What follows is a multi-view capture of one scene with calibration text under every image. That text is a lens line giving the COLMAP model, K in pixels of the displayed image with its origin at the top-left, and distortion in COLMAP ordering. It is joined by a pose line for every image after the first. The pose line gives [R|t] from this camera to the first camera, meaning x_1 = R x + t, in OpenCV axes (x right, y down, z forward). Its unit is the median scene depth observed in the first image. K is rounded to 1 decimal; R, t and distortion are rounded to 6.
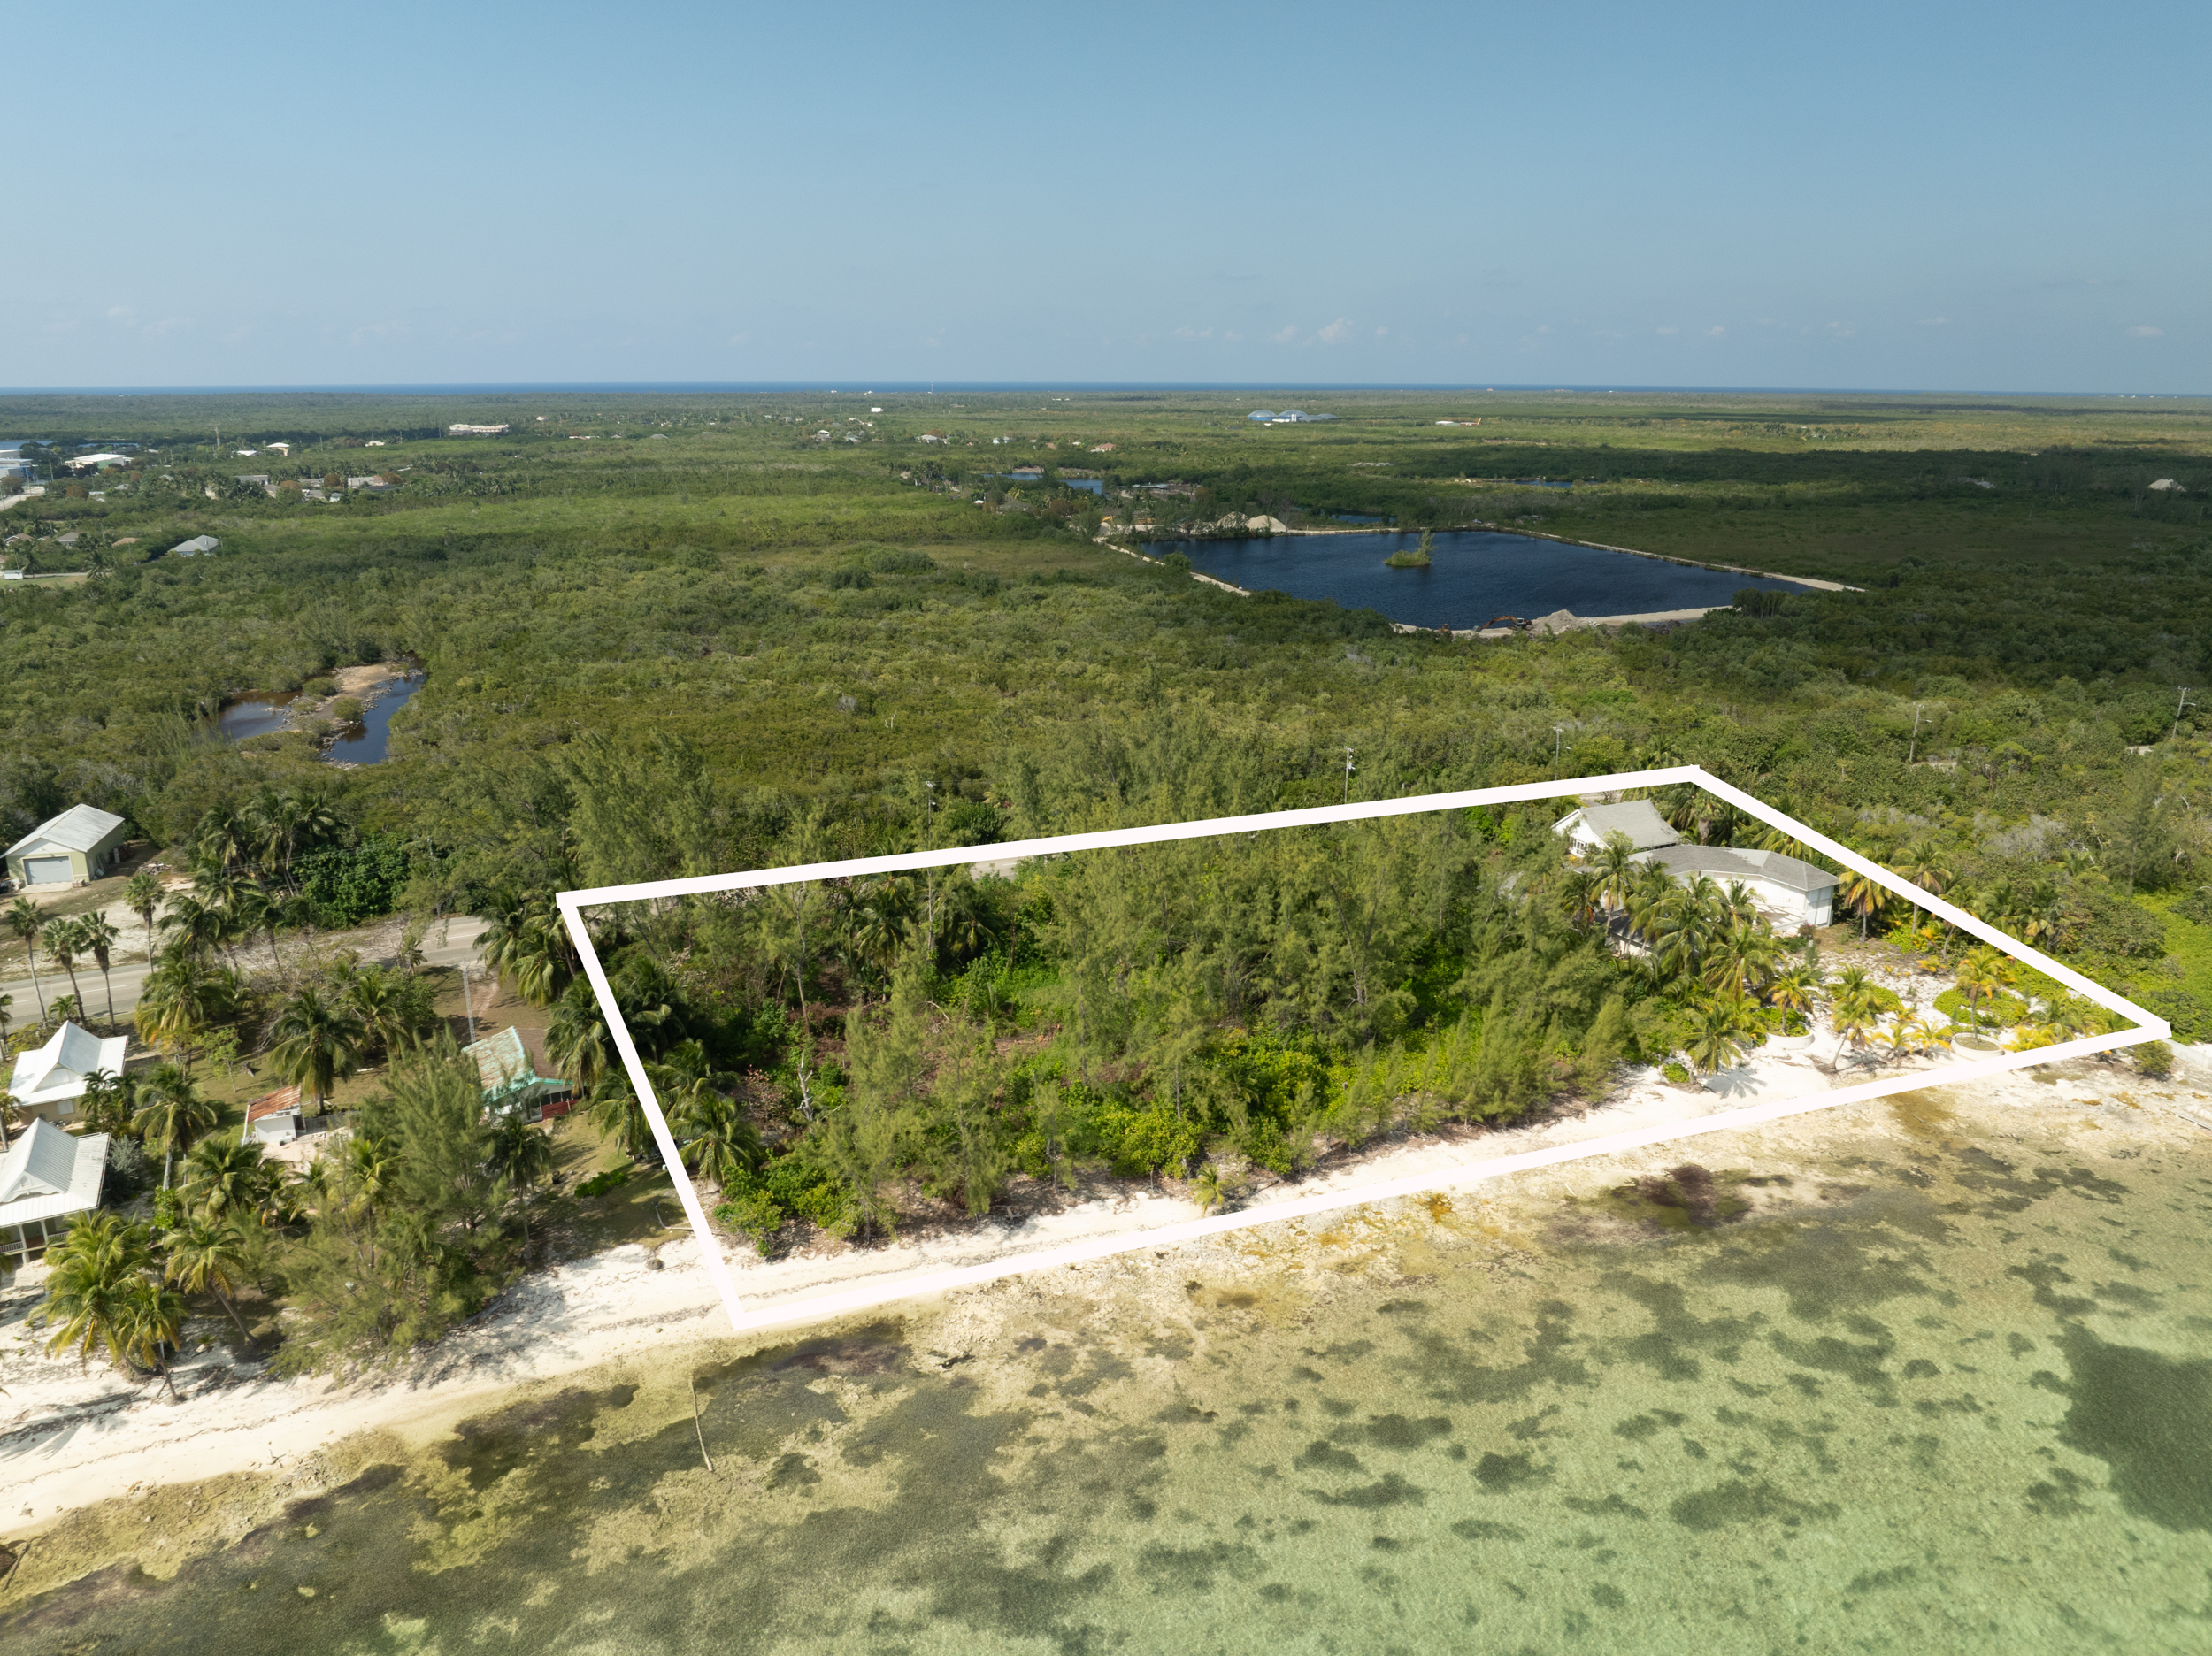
lens RADIAL K [[1655.4, 0, 1106.0], [0, 1655.4, 828.0], [0, 0, 1]] dist [-0.065451, 0.045680]
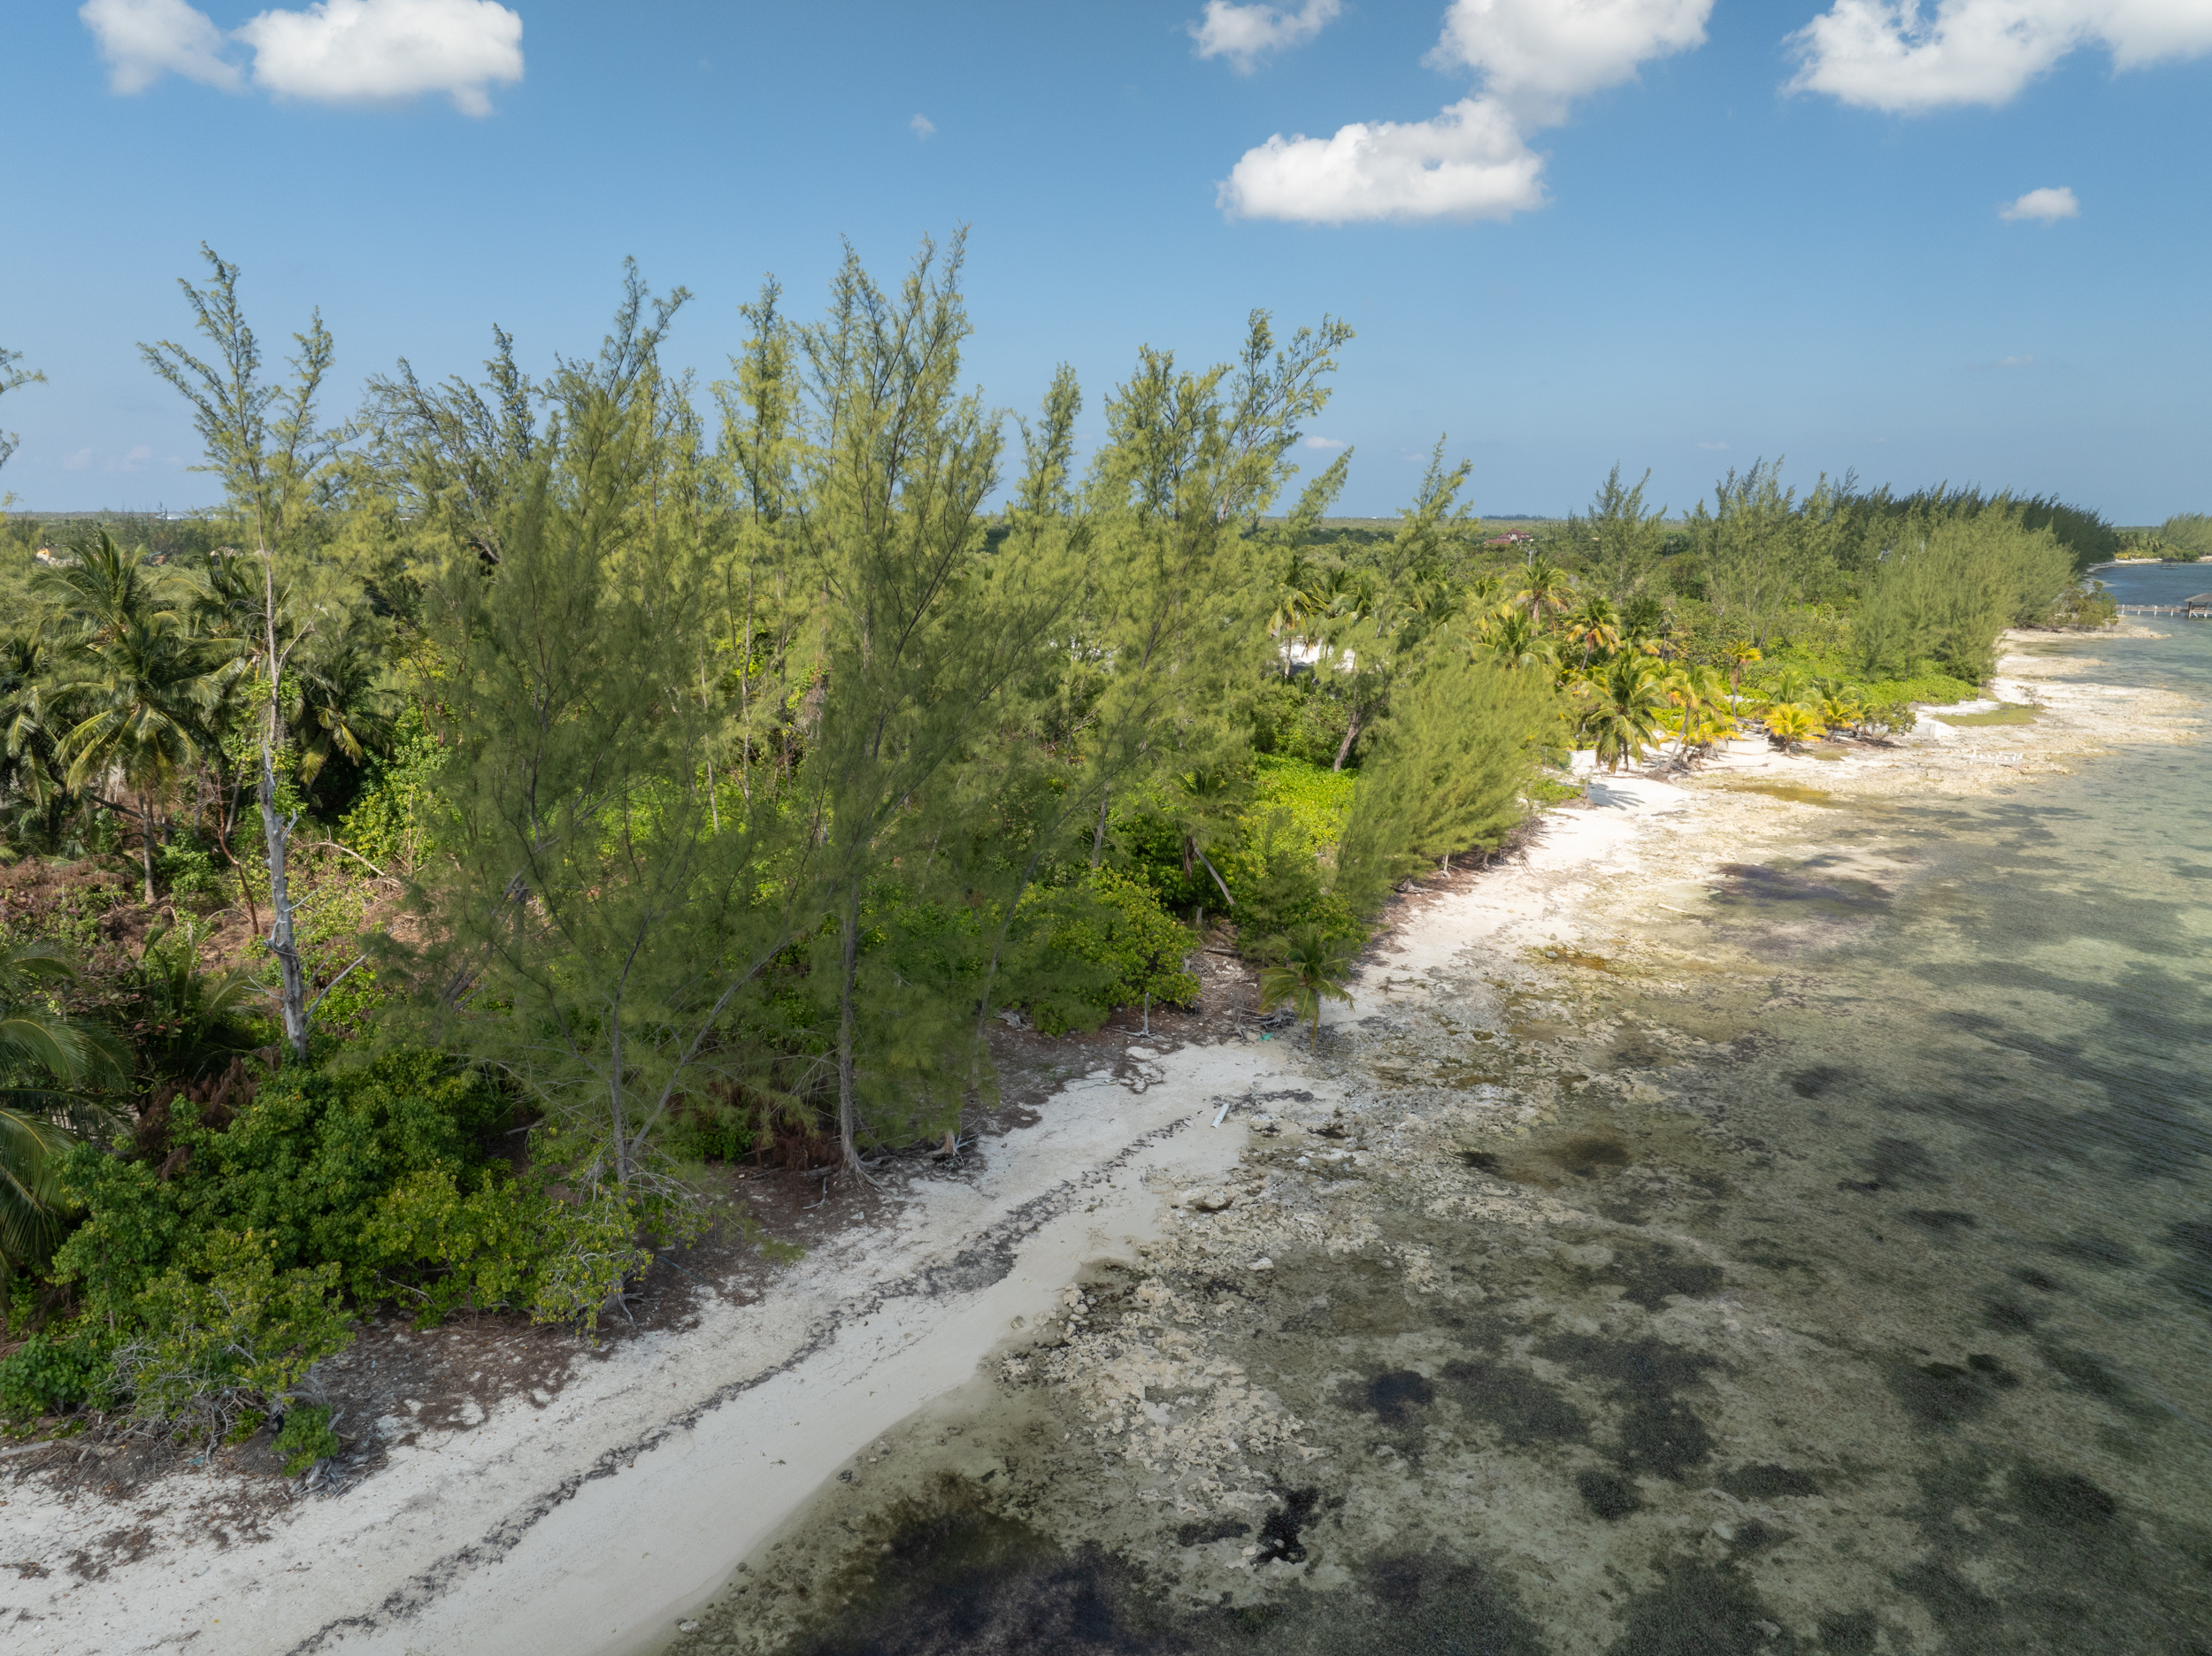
lens RADIAL K [[1605.4, 0, 1106.0], [0, 1605.4, 828.0], [0, 0, 1]] dist [-0.080419, 0.051645]
pose [[0.792990, -0.122957, 0.596698, -0.223069], [0.175315, 0.984049, -0.030212, 0.174686], [-0.583465, 0.128568, 0.801897, 0.658123]]
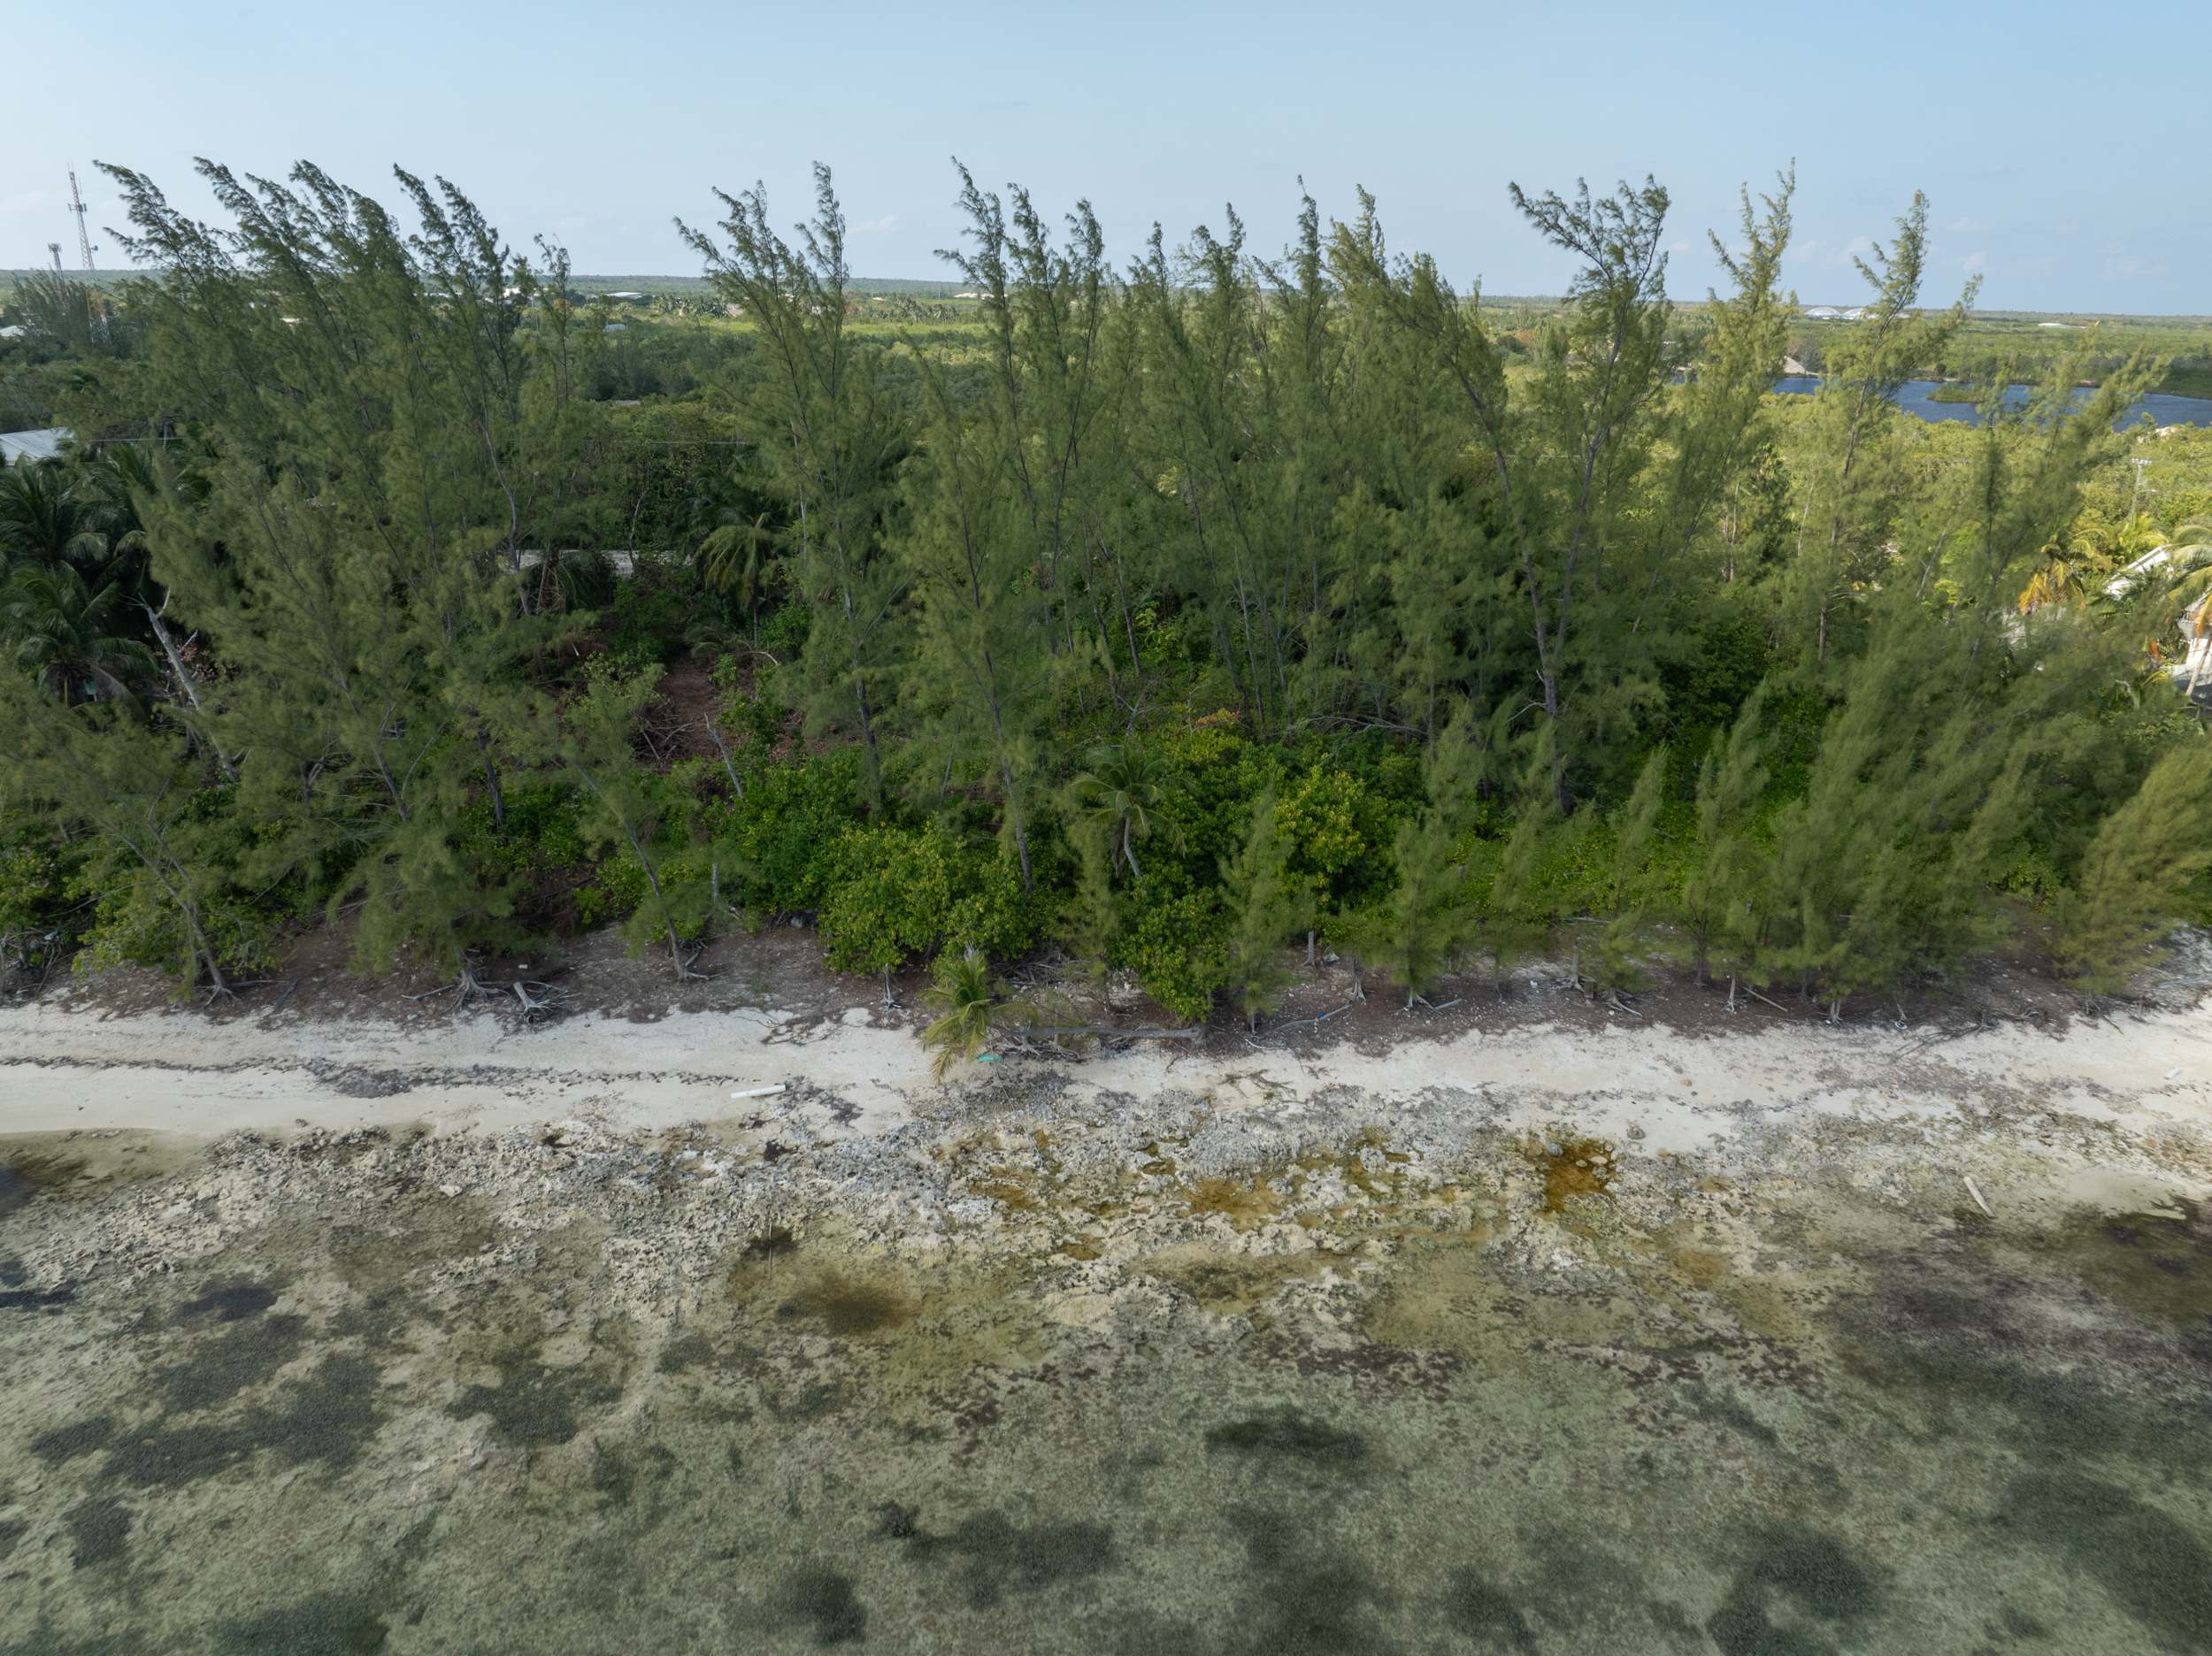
lens RADIAL K [[1605.4, 0, 1106.0], [0, 1605.4, 828.0], [0, 0, 1]] dist [-0.080419, 0.051645]
pose [[0.945263, 0.118869, -0.303889, 0.199052], [-0.108499, 0.992795, 0.050848, 0.145069], [0.307744, -0.015093, 0.951350, 0.622478]]
